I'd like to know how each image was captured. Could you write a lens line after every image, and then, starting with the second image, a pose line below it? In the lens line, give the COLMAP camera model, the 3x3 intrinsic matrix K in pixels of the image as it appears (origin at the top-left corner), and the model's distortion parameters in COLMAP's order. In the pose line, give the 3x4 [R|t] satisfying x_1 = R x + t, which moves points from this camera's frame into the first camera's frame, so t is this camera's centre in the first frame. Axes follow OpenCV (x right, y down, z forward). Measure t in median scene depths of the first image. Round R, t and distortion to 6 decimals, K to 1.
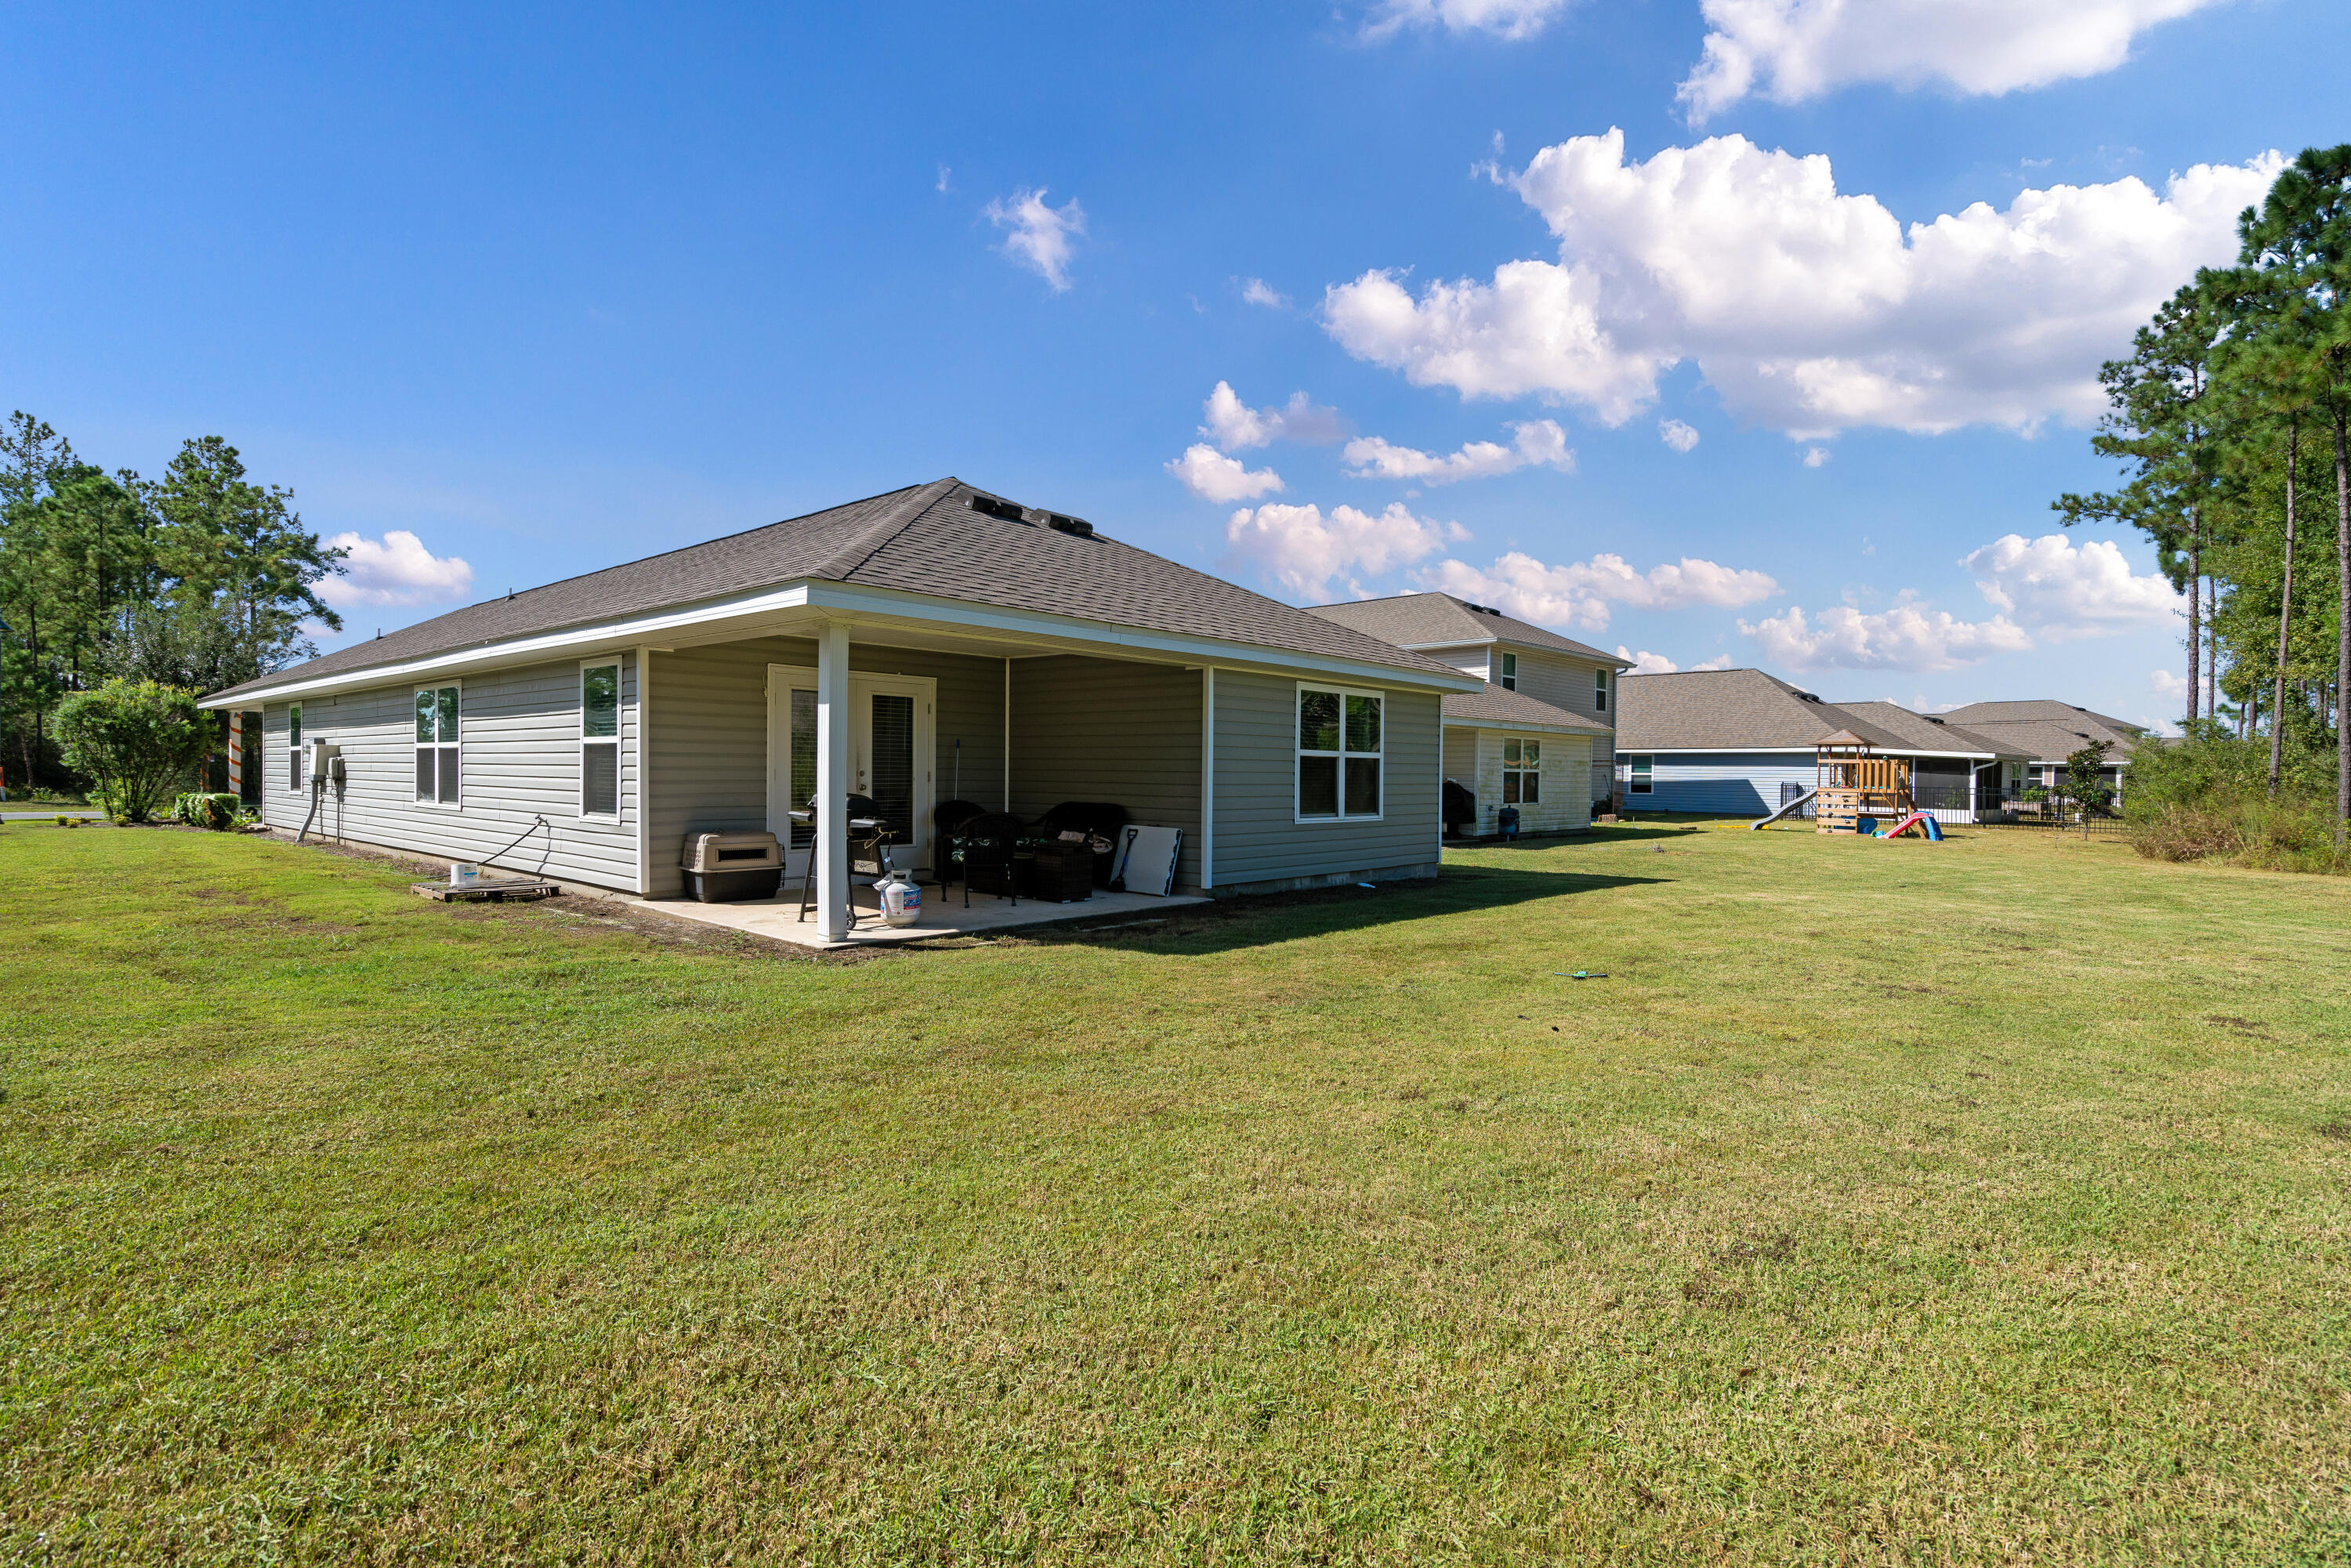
lens RADIAL K [[1131.2, 0, 1169.5], [0, 1131.2, 787.2], [0, 0, 1]] dist [-0.004277, 0.007898]
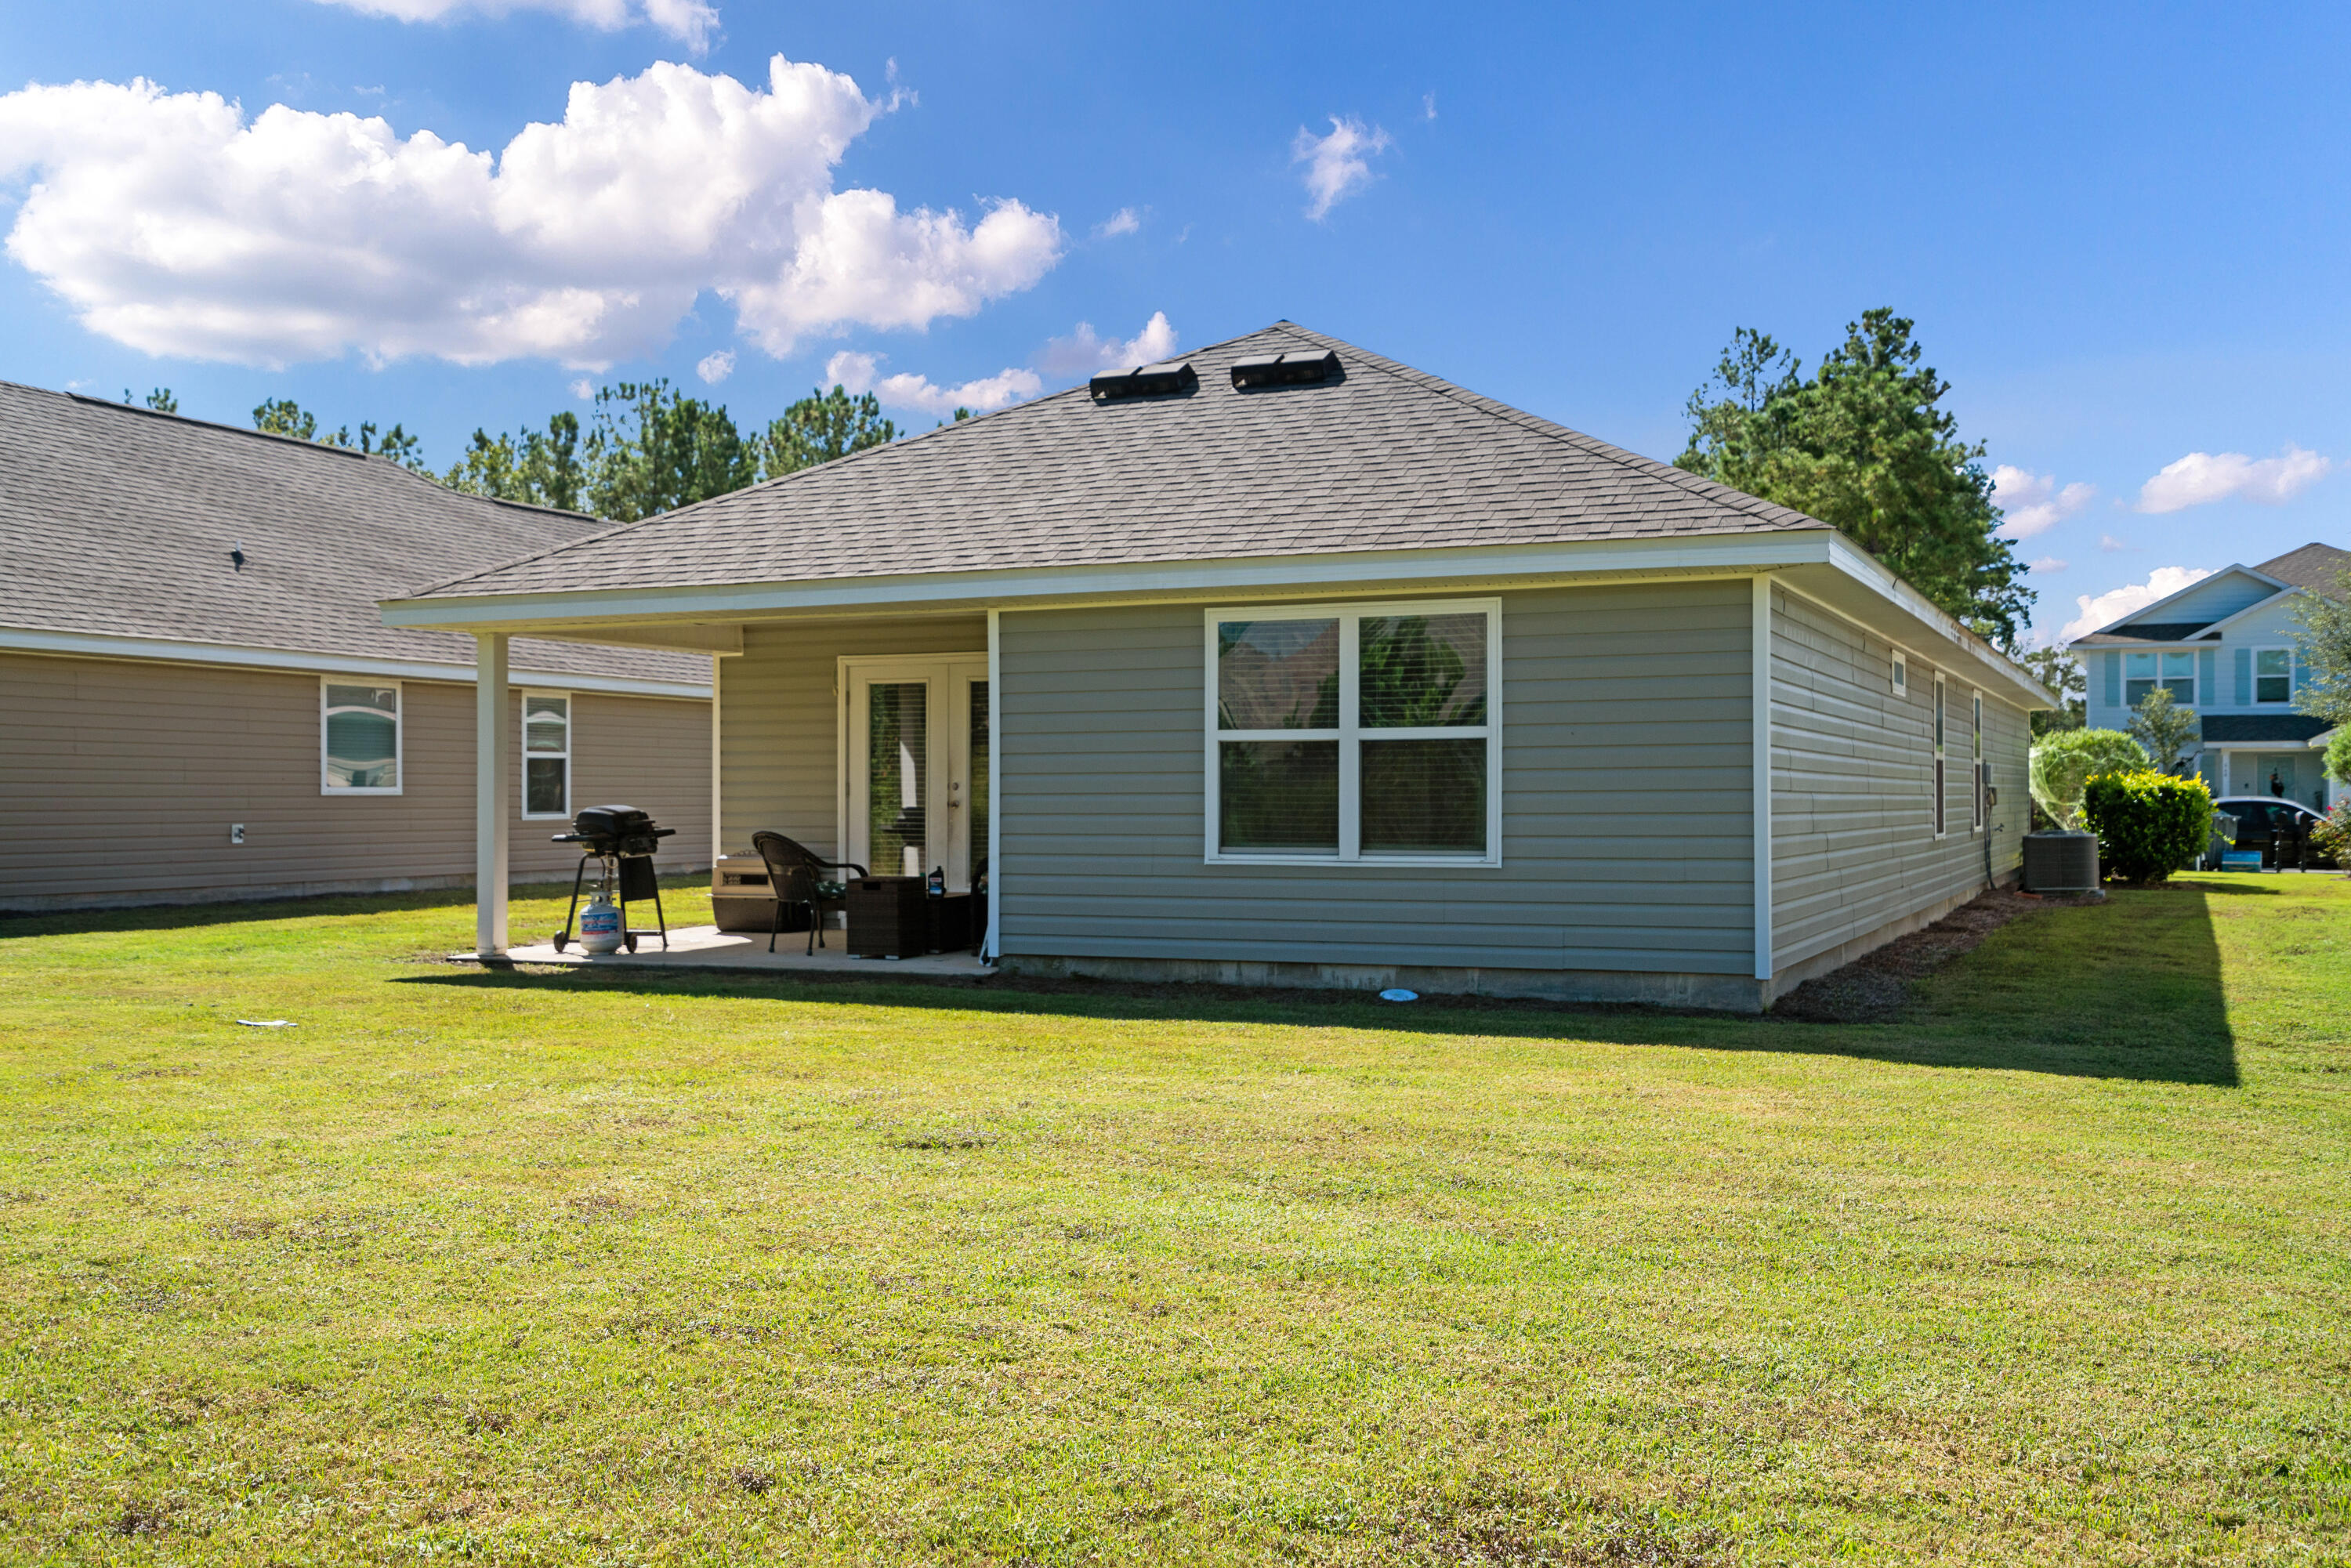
lens RADIAL K [[2268.0, 0, 1175.5], [0, 2268.0, 784.0], [0, 0, 1]] dist [0.002191, 0.017440]
pose [[0.312481, -0.016931, -0.949773, 1.110663], [-0.003026, 0.999818, -0.018819, 0.013384], [0.949919, 0.008755, 0.312373, 0.602563]]
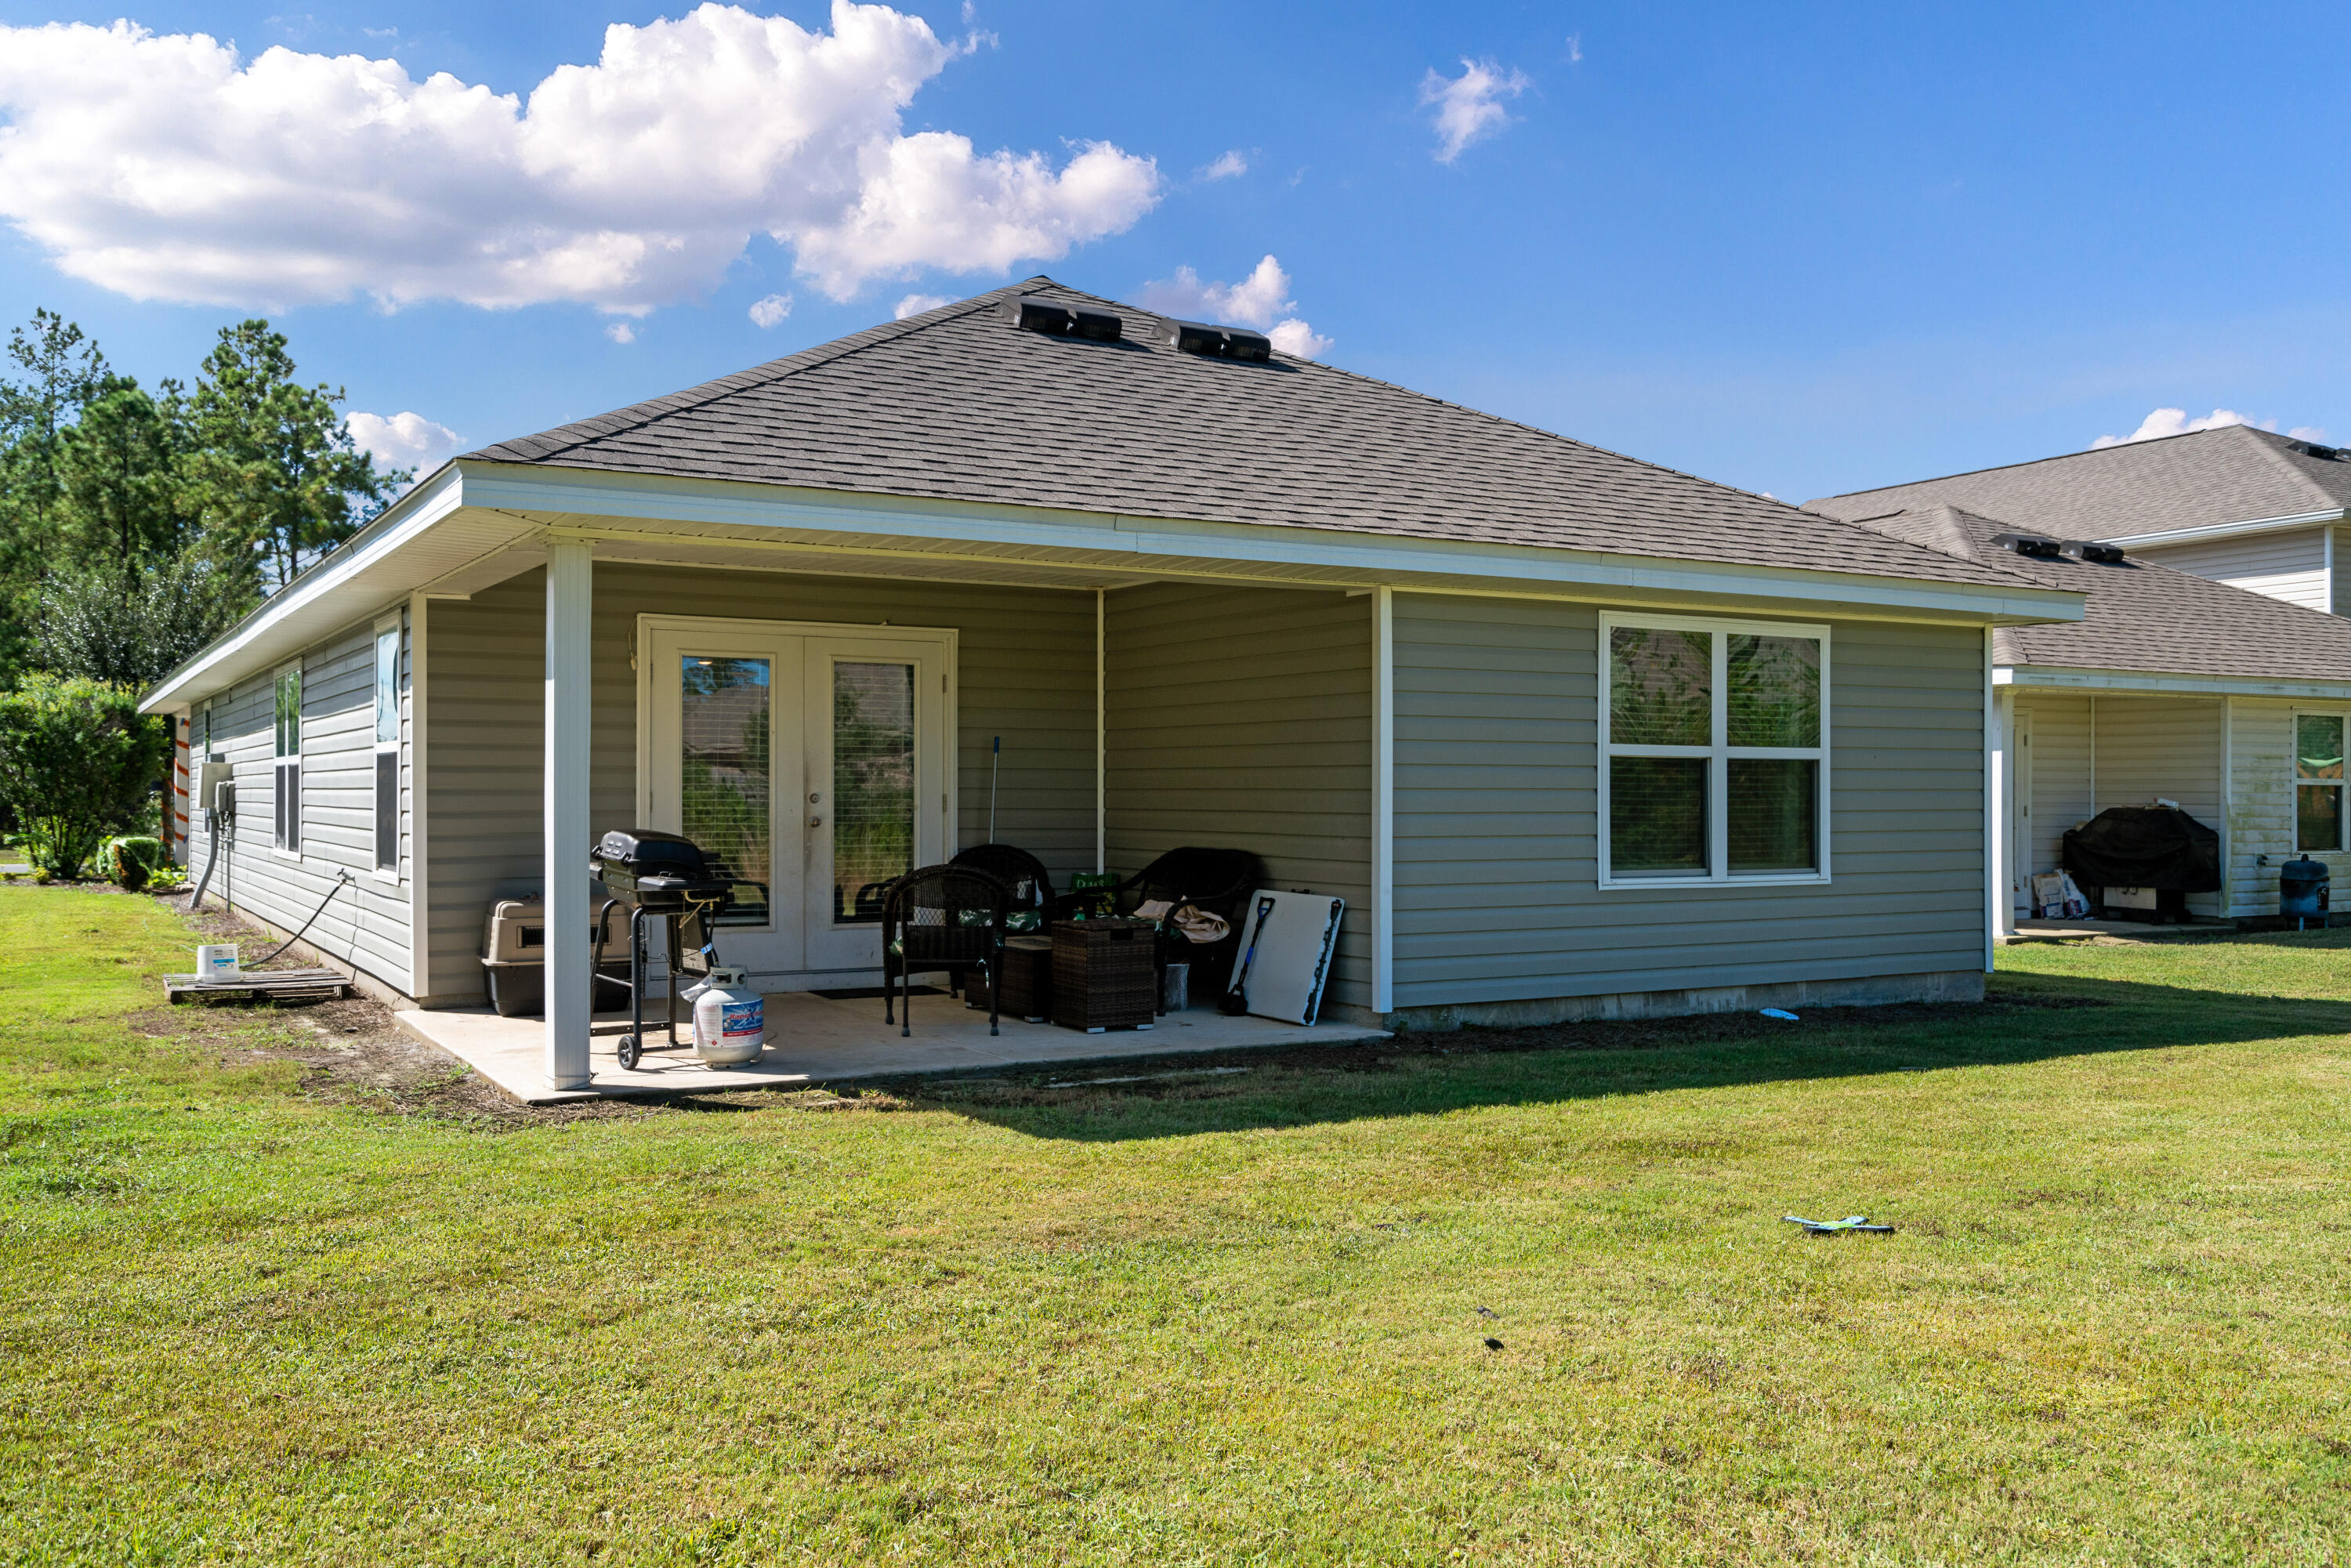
lens RADIAL K [[1986.2, 0, 1175.5], [0, 1986.2, 784.0], [0, 0, 1]] dist [0.005803, 0.011515]
pose [[0.950066, -0.011038, -0.311852, 0.198563], [0.004839, 0.999775, -0.020645, 0.002193], [0.312010, 0.018106, 0.949906, 0.084208]]
